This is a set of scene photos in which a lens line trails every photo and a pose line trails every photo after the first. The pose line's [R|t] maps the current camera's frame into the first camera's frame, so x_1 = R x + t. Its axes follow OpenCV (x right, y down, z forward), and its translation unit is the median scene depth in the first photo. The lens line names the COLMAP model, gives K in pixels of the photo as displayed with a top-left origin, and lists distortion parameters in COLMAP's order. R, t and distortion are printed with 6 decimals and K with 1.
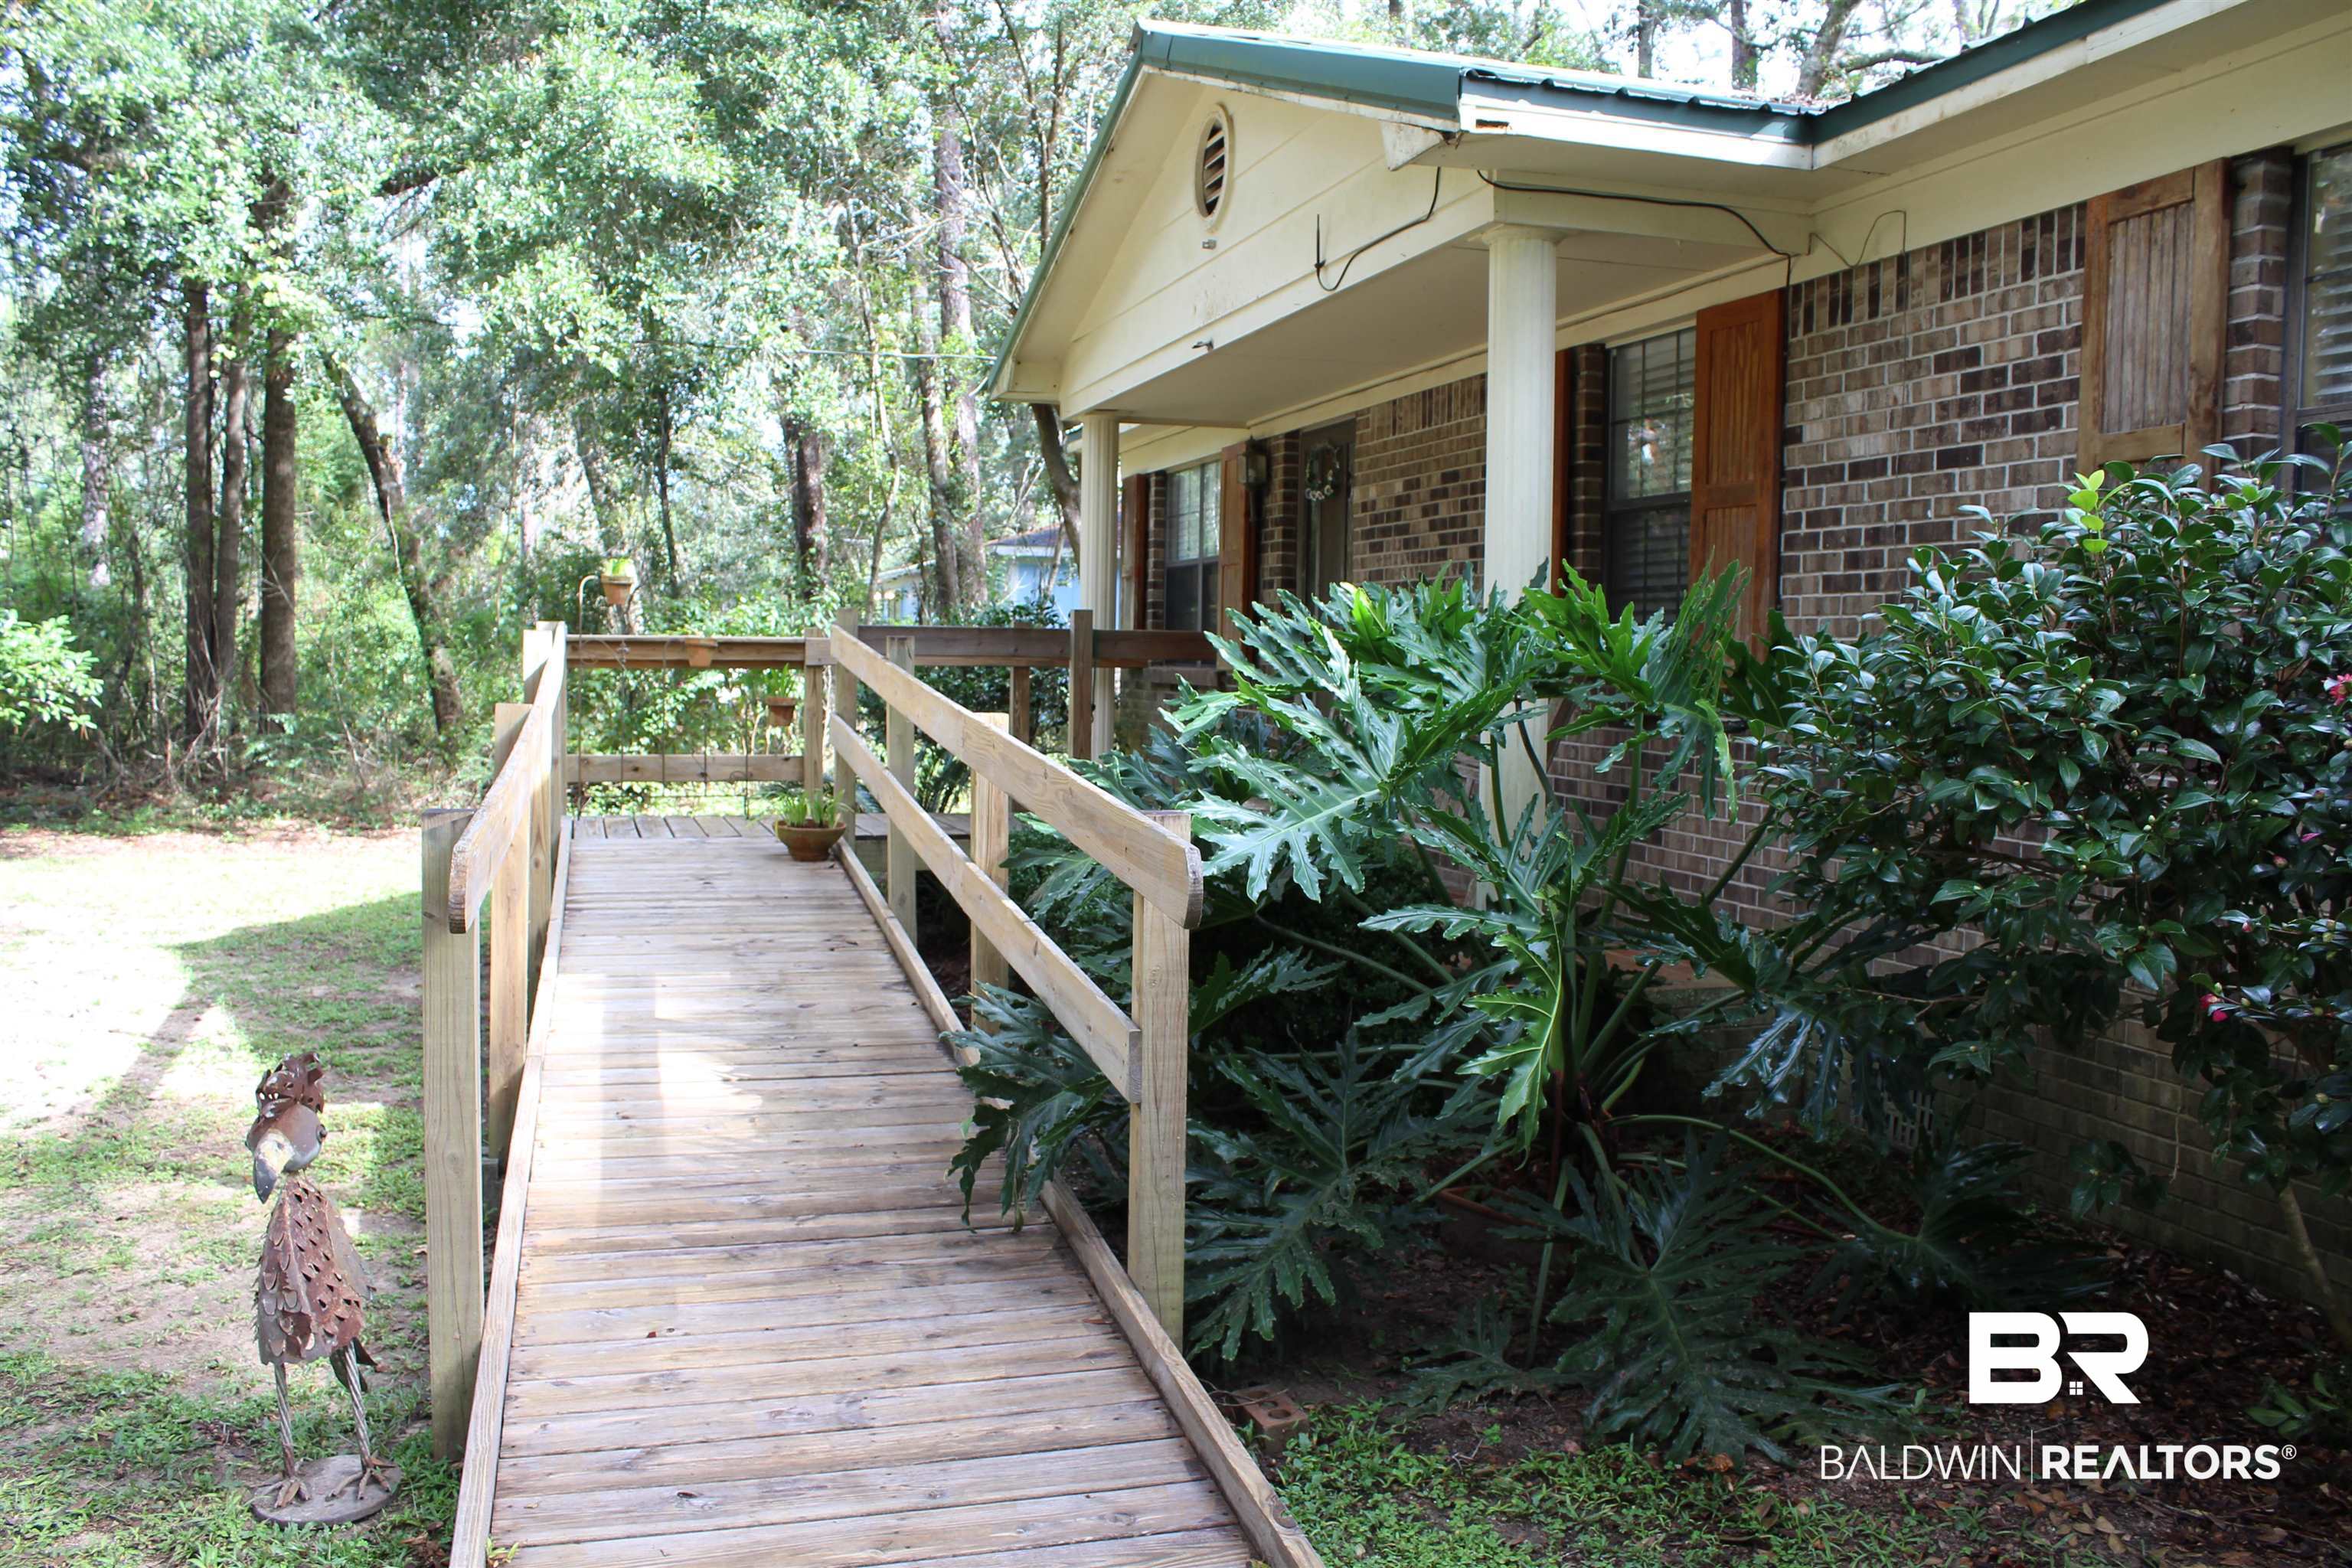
lens RADIAL K [[1957.0, 0, 1176.0], [0, 1957.0, 784.0], [0, 0, 1]] dist [-0.156511, 0.131728]
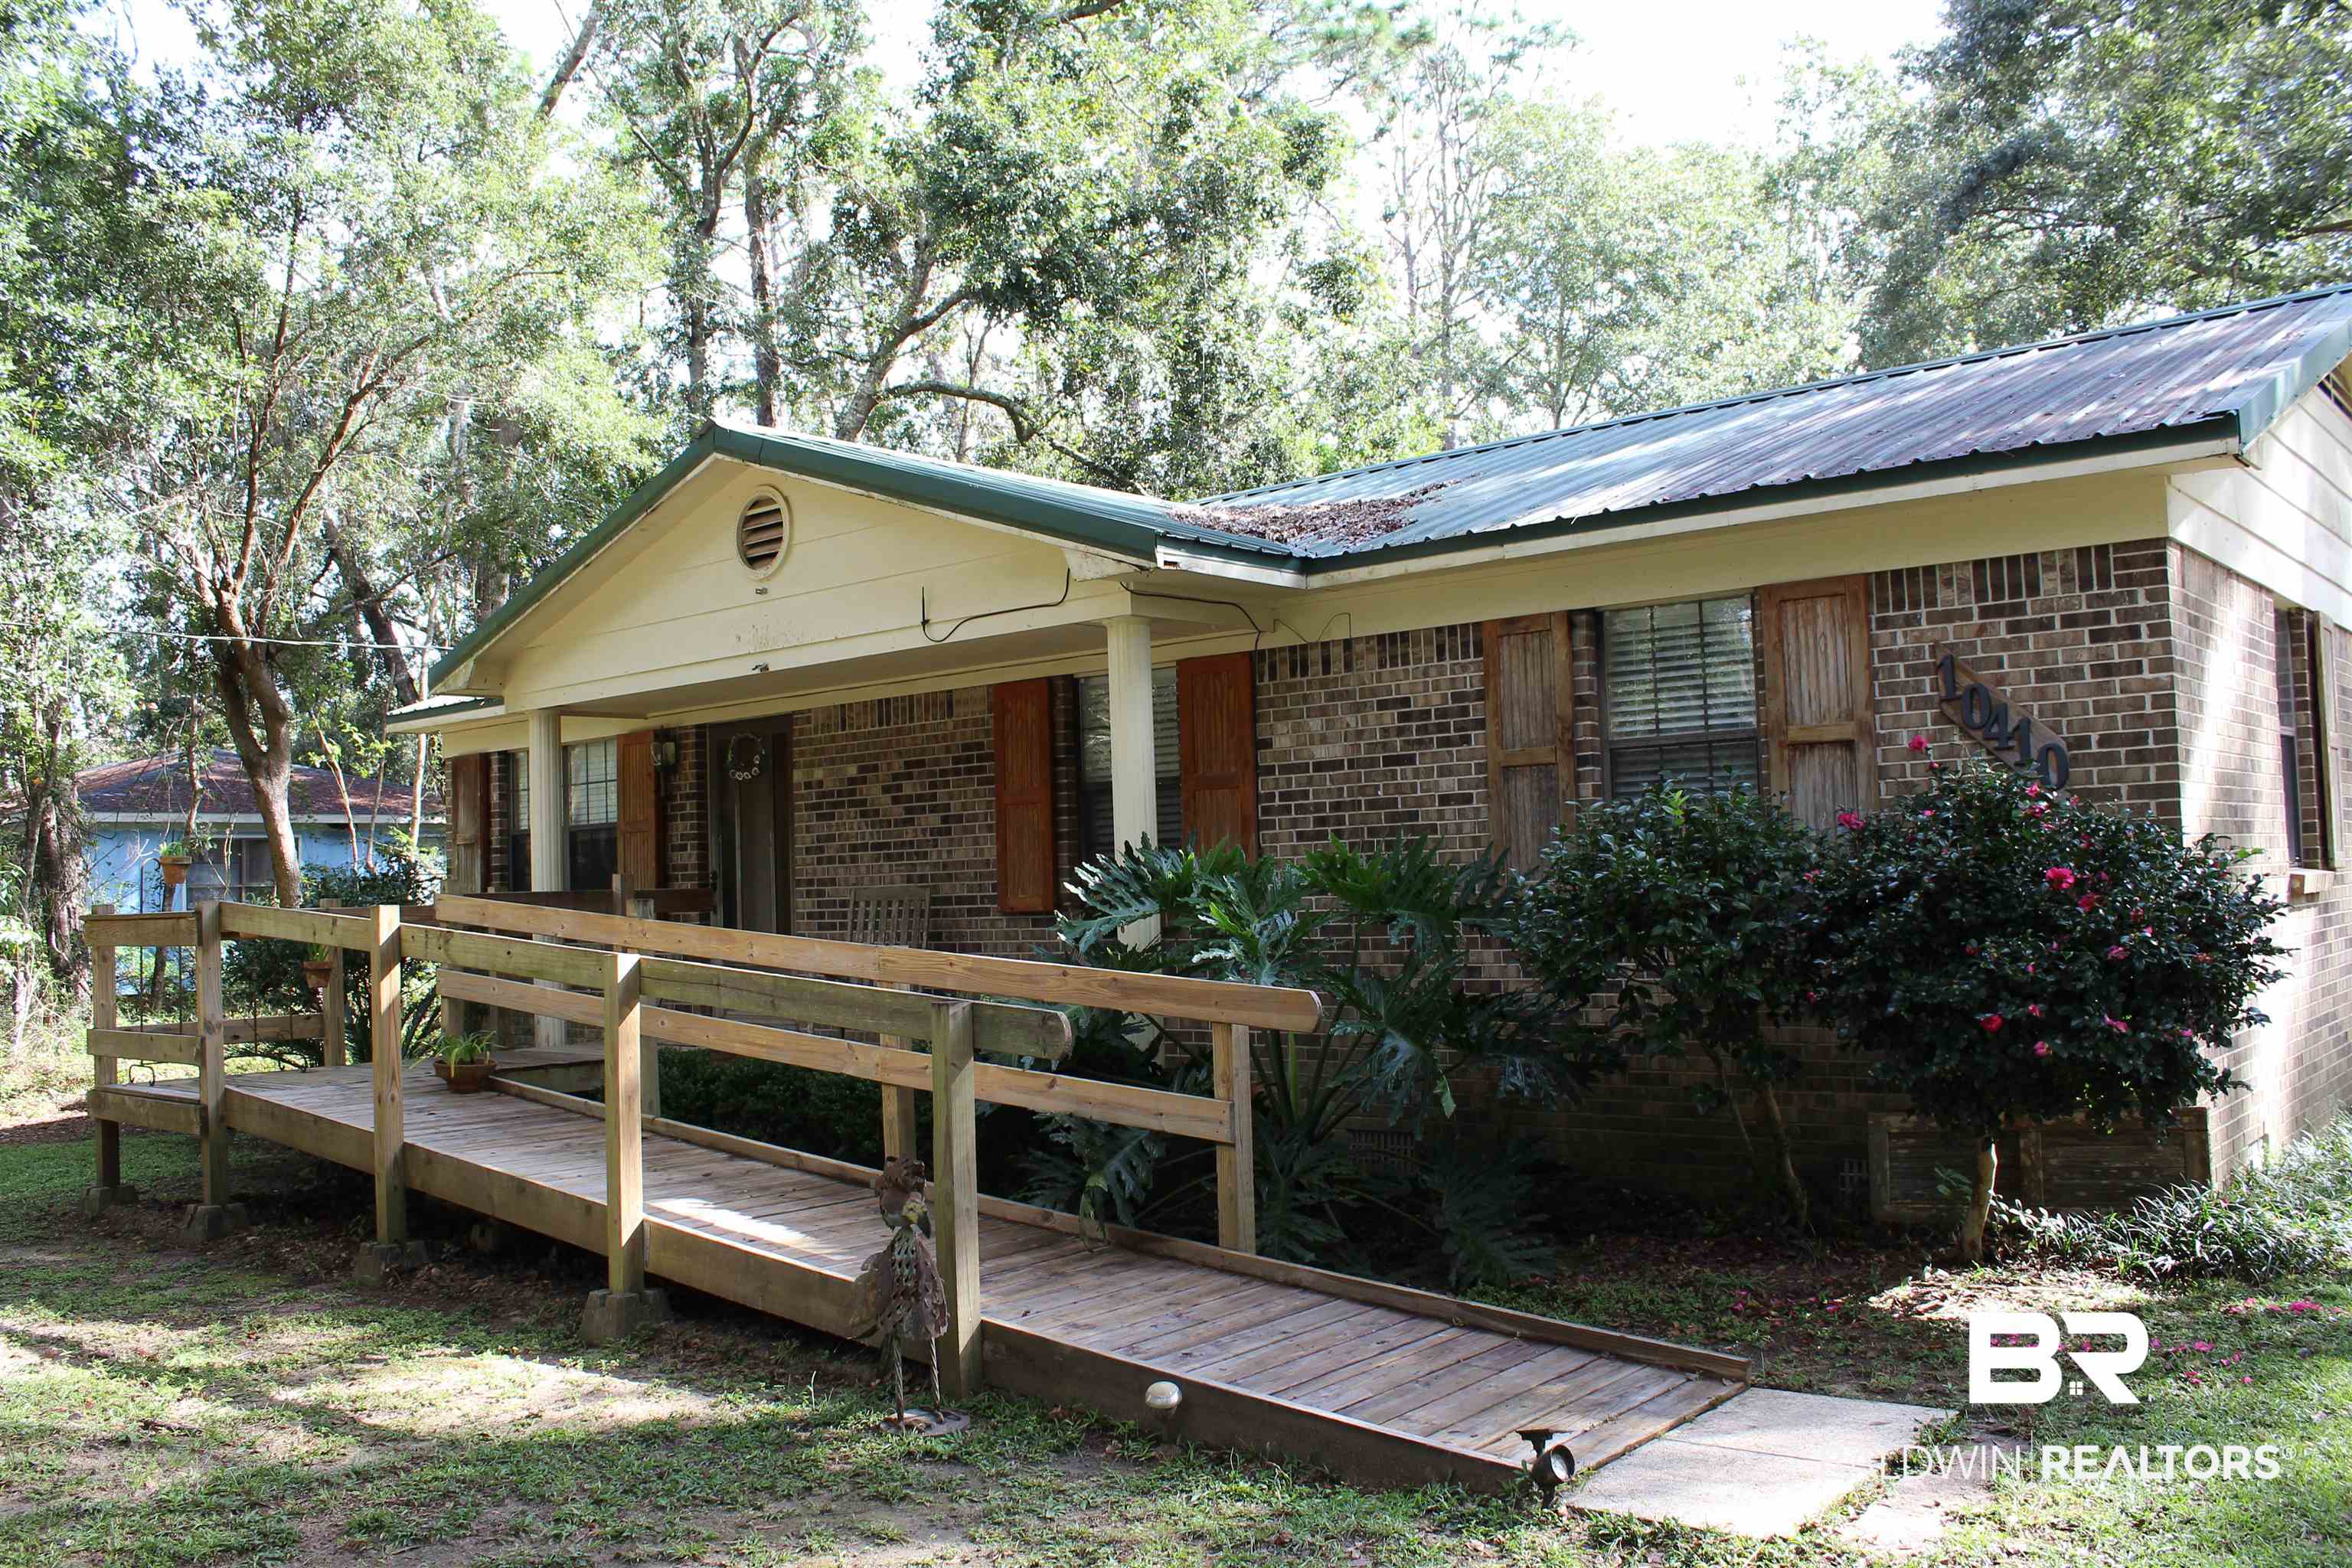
lens RADIAL K [[1957.0, 0, 1176.0], [0, 1957.0, 784.0], [0, 0, 1]] dist [-0.156511, 0.131728]
pose [[0.833976, -0.018386, 0.551494, -0.692866], [0.085831, 0.991602, -0.096736, 0.002660], [-0.545084, 0.128010, 0.828551, -0.328294]]
